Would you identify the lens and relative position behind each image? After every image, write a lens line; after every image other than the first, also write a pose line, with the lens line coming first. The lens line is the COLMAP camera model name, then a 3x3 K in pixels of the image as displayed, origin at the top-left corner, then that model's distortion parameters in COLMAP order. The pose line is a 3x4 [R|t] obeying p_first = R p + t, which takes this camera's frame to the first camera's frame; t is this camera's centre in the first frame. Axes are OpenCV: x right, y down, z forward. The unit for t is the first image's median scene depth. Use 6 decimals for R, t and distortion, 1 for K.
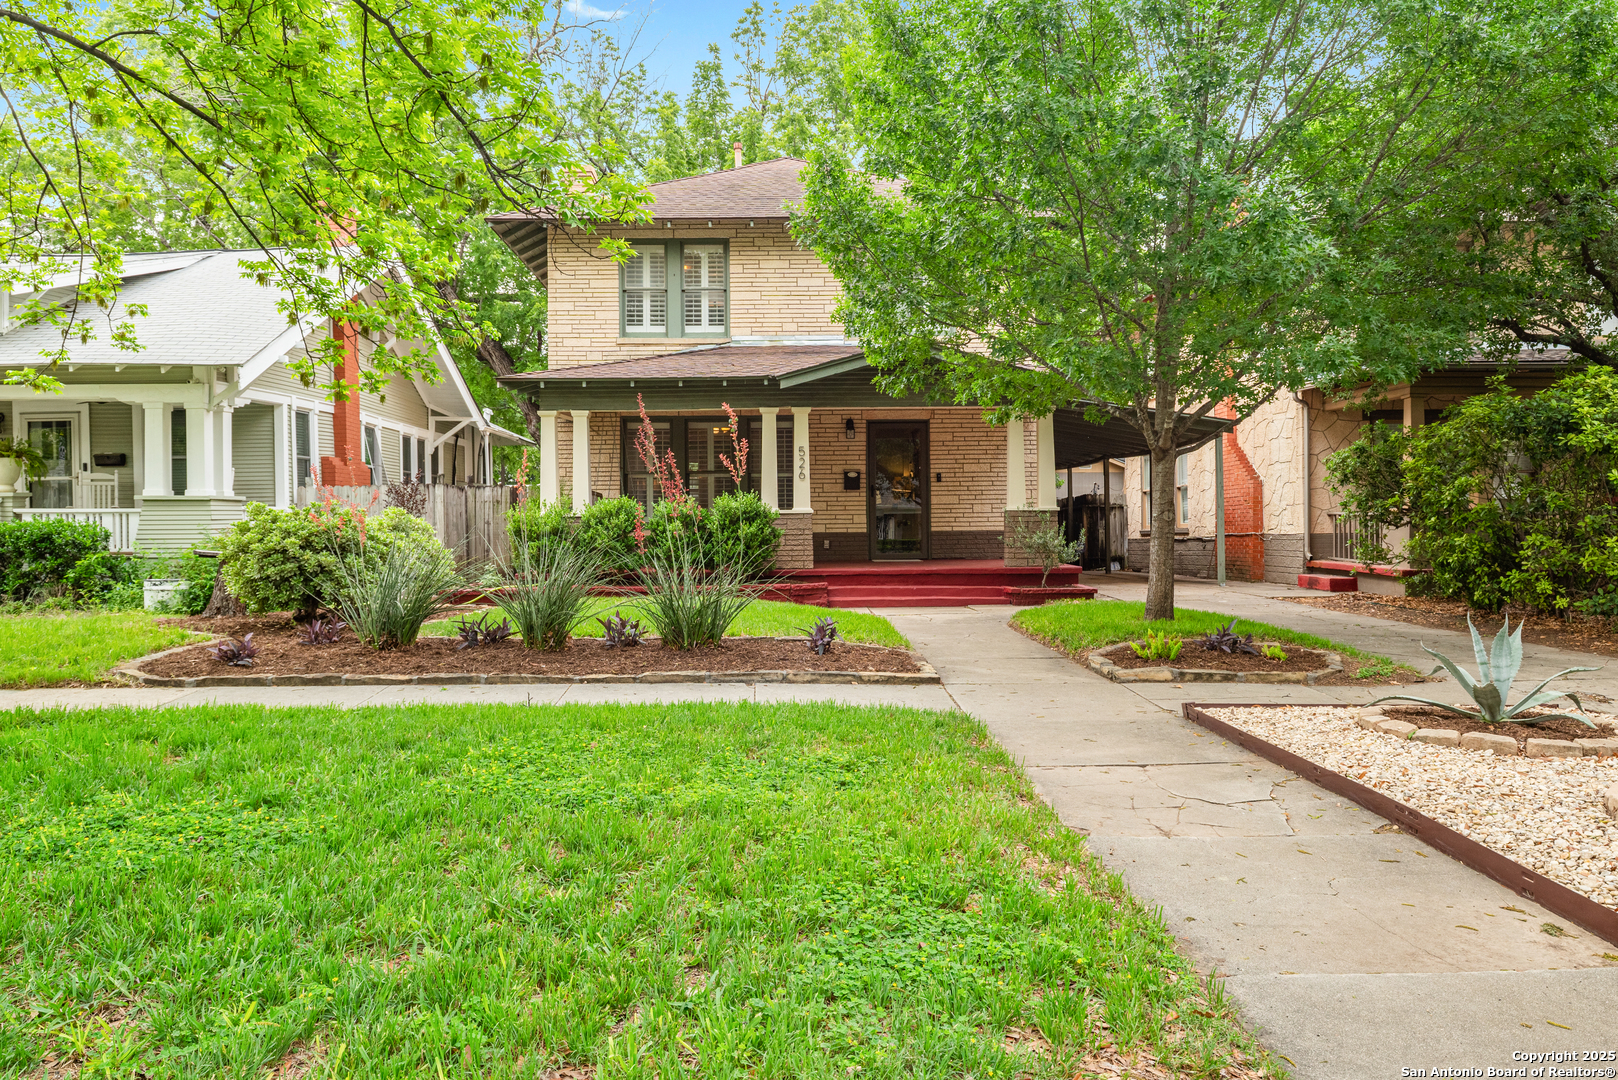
lens RADIAL K [[1208.6, 0, 809.0], [0, 1208.6, 540.0], [0, 0, 1]] dist [-0.036480, -0.003656]
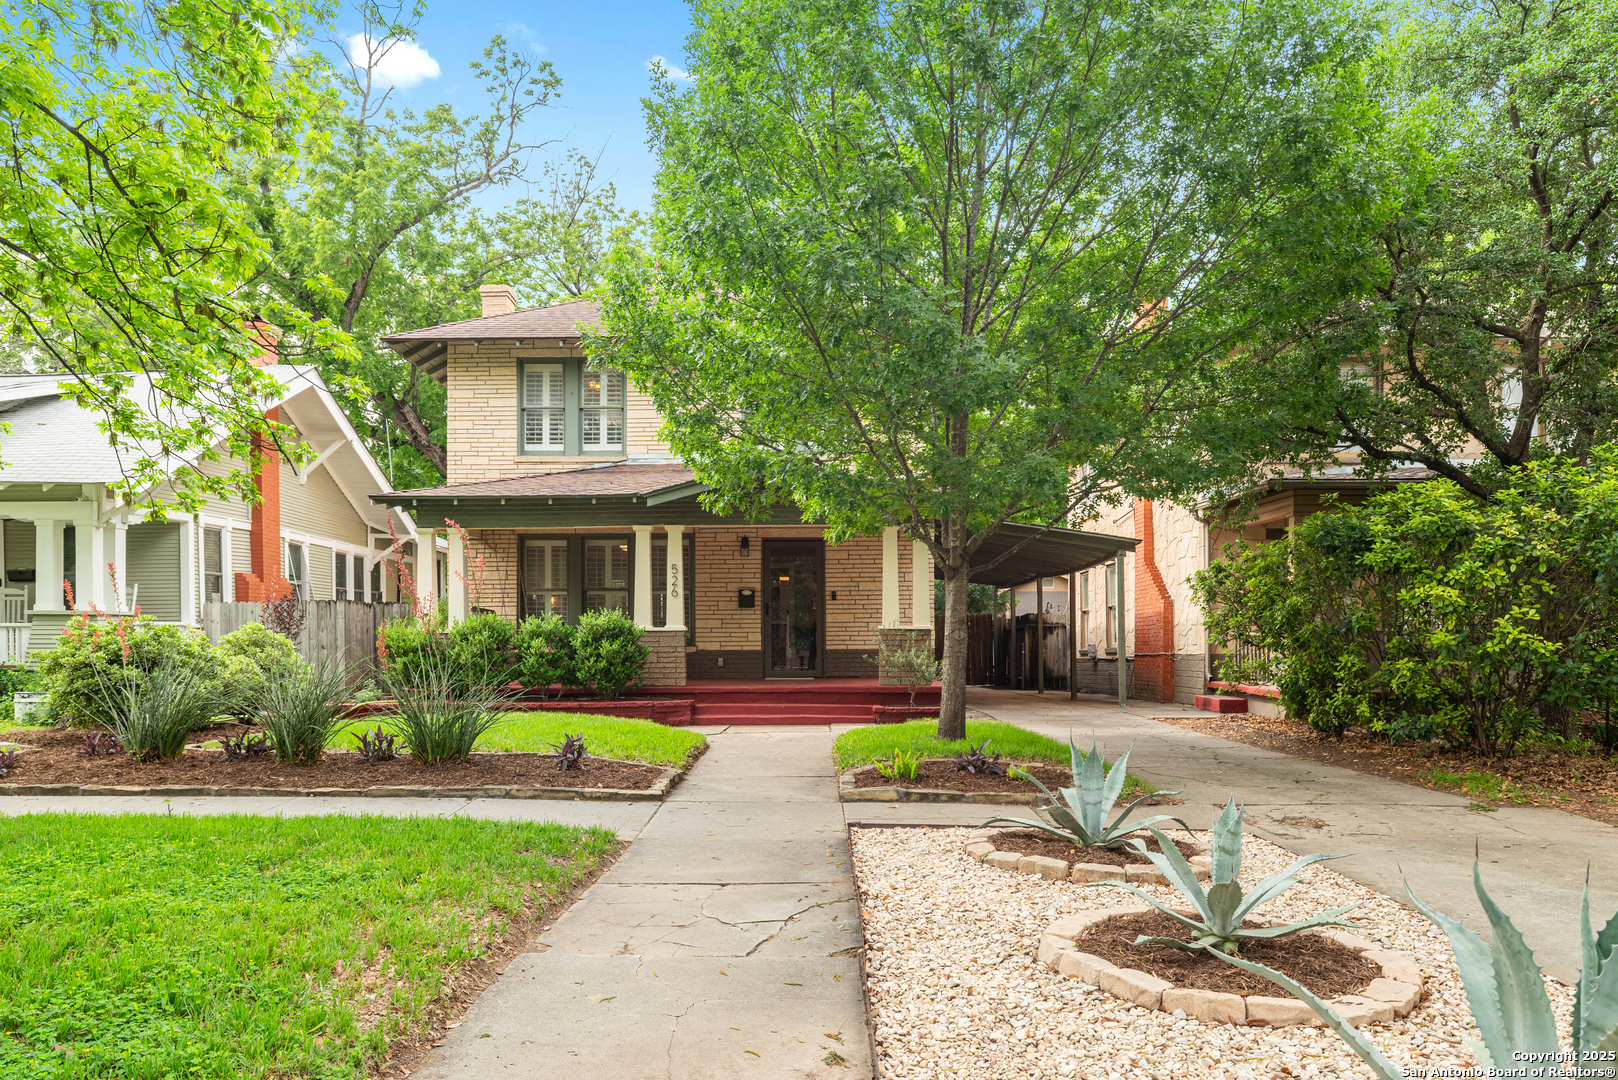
lens RADIAL K [[1208.8, 0, 804.3], [0, 1208.8, 655.8], [0, 0, 1]] dist [-0.031967, -0.011490]
pose [[0.999437, 0.005595, -0.033081, 0.135141], [-0.005660, 0.999982, -0.001881, -0.000064], [0.033070, 0.002068, 0.999451, 0.001083]]
